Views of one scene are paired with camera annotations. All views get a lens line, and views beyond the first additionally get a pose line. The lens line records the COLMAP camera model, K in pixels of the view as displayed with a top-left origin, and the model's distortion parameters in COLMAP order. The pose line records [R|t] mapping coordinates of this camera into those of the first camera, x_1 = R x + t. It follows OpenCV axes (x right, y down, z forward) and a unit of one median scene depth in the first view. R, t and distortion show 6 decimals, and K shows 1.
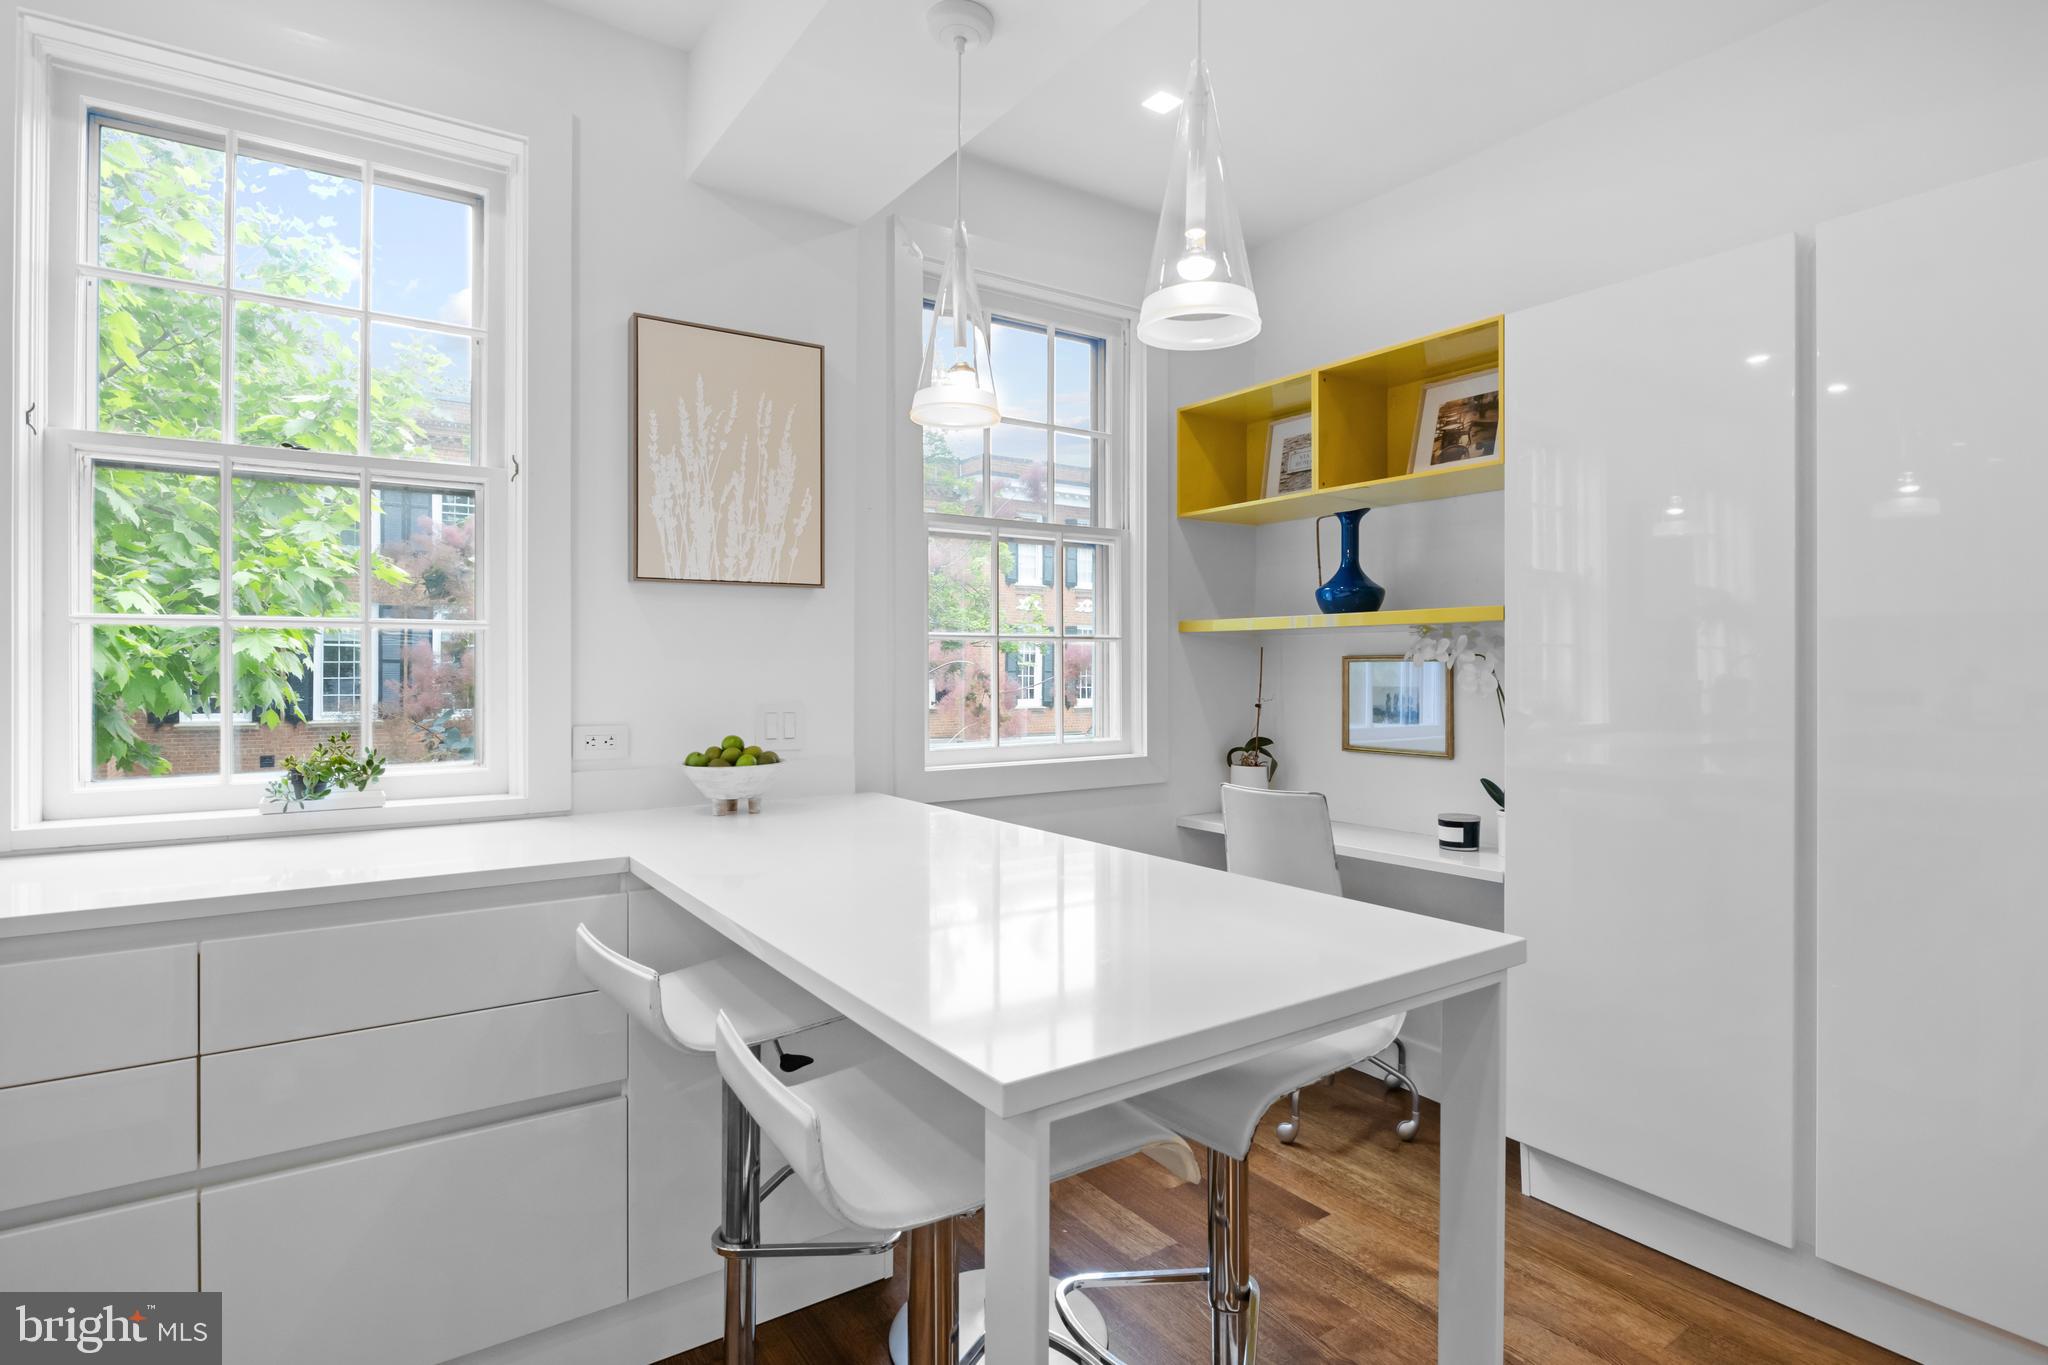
lens RADIAL K [[1033.0, 0, 1024.9], [0, 1033.0, 673.0], [0, 0, 1]] dist [-0.007129, -0.000479]
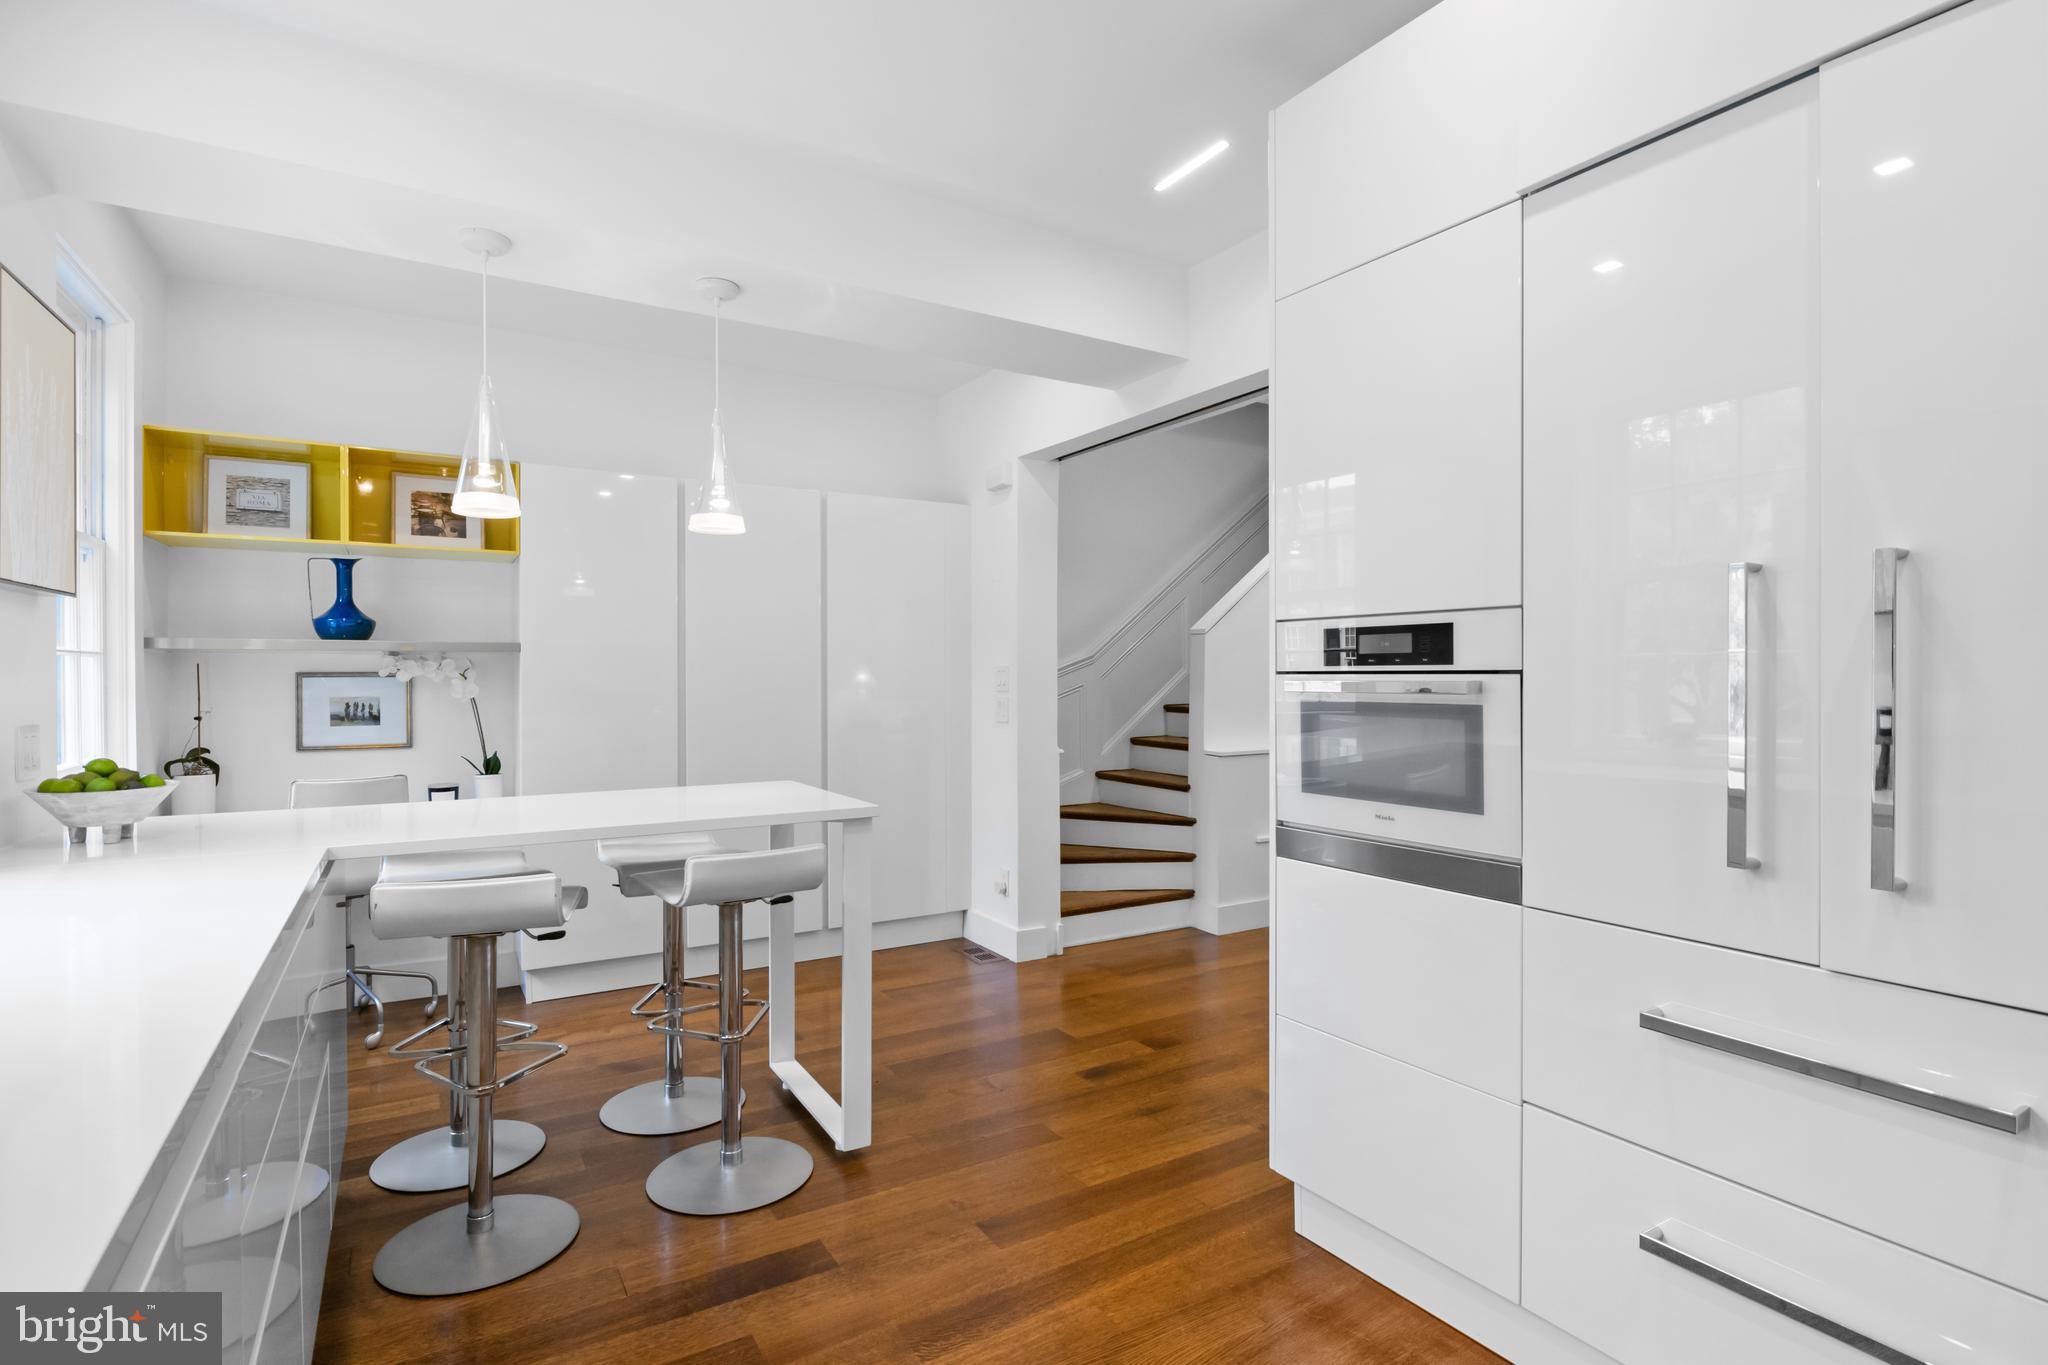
lens RADIAL K [[1033.0, 0, 1045.0], [0, 1033.0, 685.2], [0, 0, 1]] dist [-0.007129, -0.000479]
pose [[0.063818, -0.007108, 0.997936, -0.886985], [0.009490, 0.999934, 0.006516, -0.001501], [-0.997916, 0.009054, 0.063882, 0.066924]]
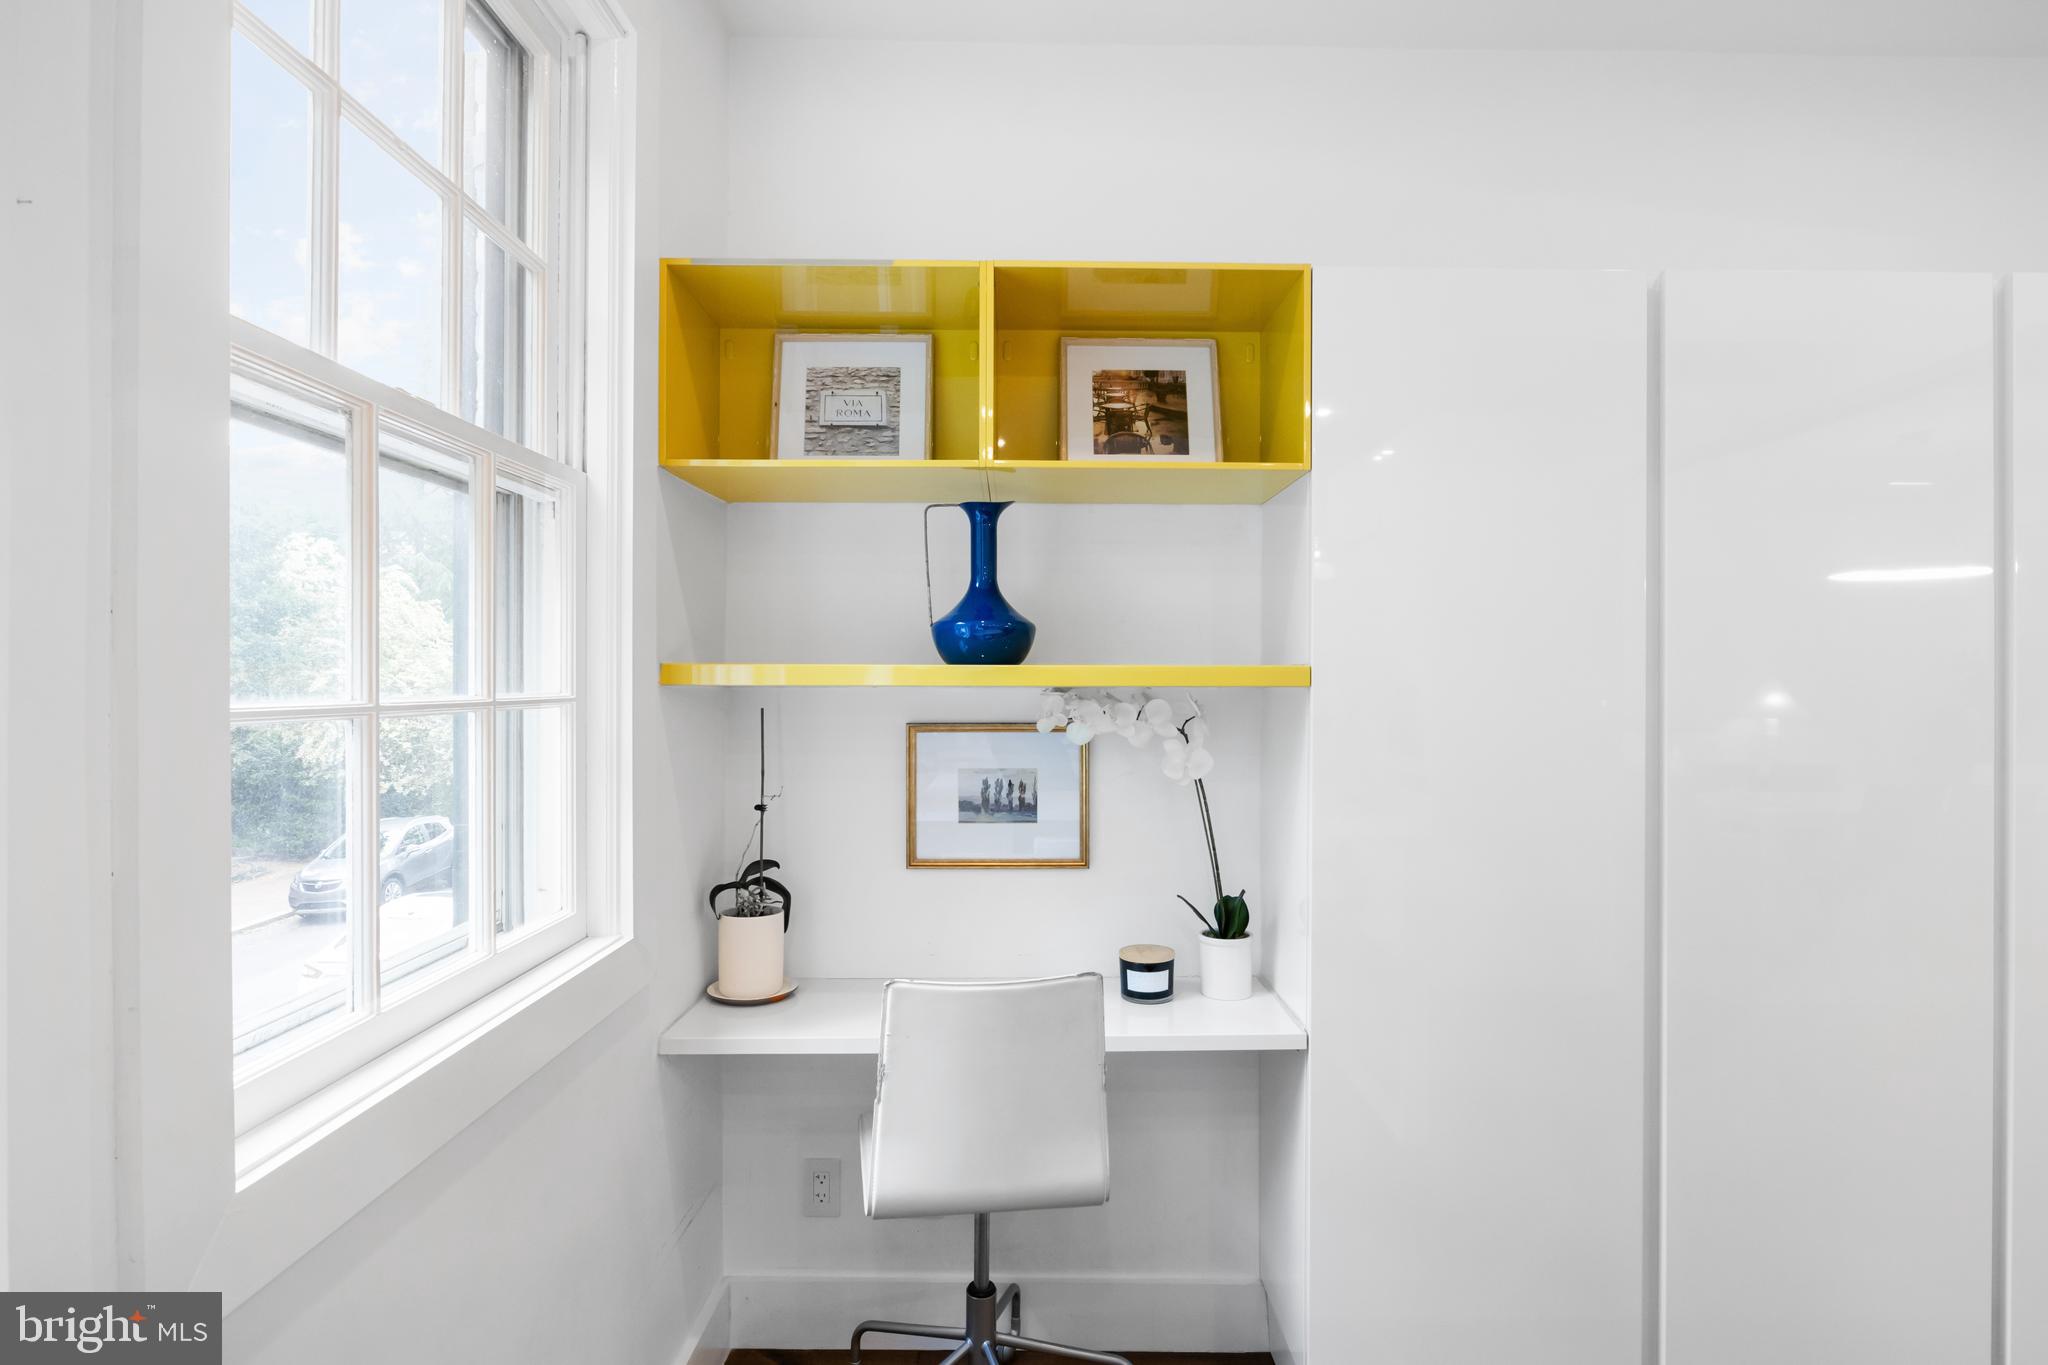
lens RADIAL K [[1033.0, 0, 1032.8], [0, 1033.0, 677.9], [0, 0, 1]] dist [-0.007129, -0.000479]
pose [[0.567199, 0.002845, 0.823576, -0.196743], [0.003274, 0.999978, -0.005709, -0.044113], [-0.823575, 0.005935, 0.567177, 0.611520]]
